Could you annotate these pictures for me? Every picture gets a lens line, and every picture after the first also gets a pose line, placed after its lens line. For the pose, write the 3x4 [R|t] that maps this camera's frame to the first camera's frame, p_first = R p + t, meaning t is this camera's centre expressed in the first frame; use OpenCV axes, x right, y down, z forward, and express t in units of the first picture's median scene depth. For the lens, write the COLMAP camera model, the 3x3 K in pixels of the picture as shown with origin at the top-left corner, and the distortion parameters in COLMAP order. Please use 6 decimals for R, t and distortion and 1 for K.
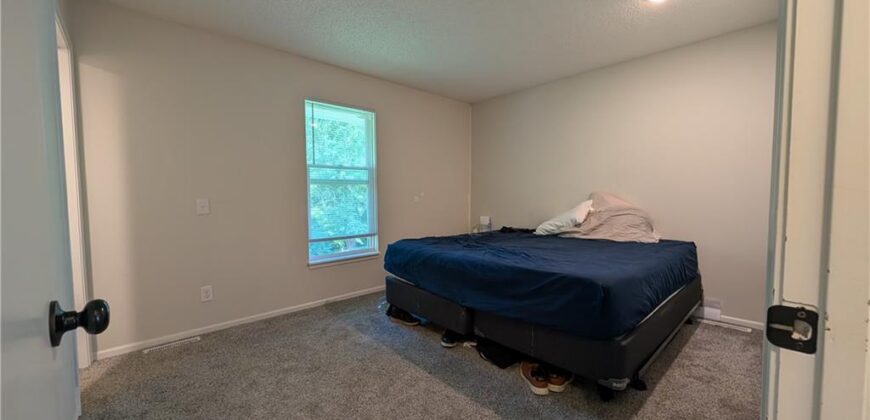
lens RADIAL K [[327.0, 0, 433.5], [0, 327.0, 212.9], [0, 0, 1]] dist [-0.000551, -0.000005]
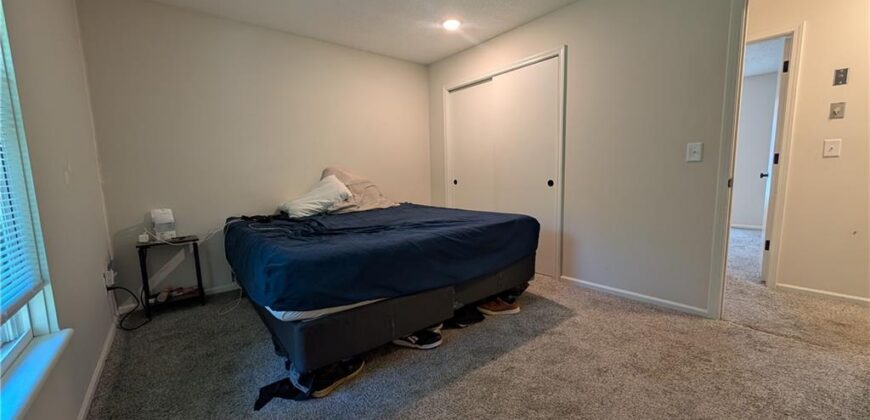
lens RADIAL K [[327.0, 0, 433.5], [0, 327.0, 212.9], [0, 0, 1]] dist [-0.000551, -0.000005]
pose [[0.058351, -0.111970, 0.991997, -0.628032], [0.075972, 0.991307, 0.107423, -0.010504], [-0.995401, 0.069096, 0.066351, 0.785475]]
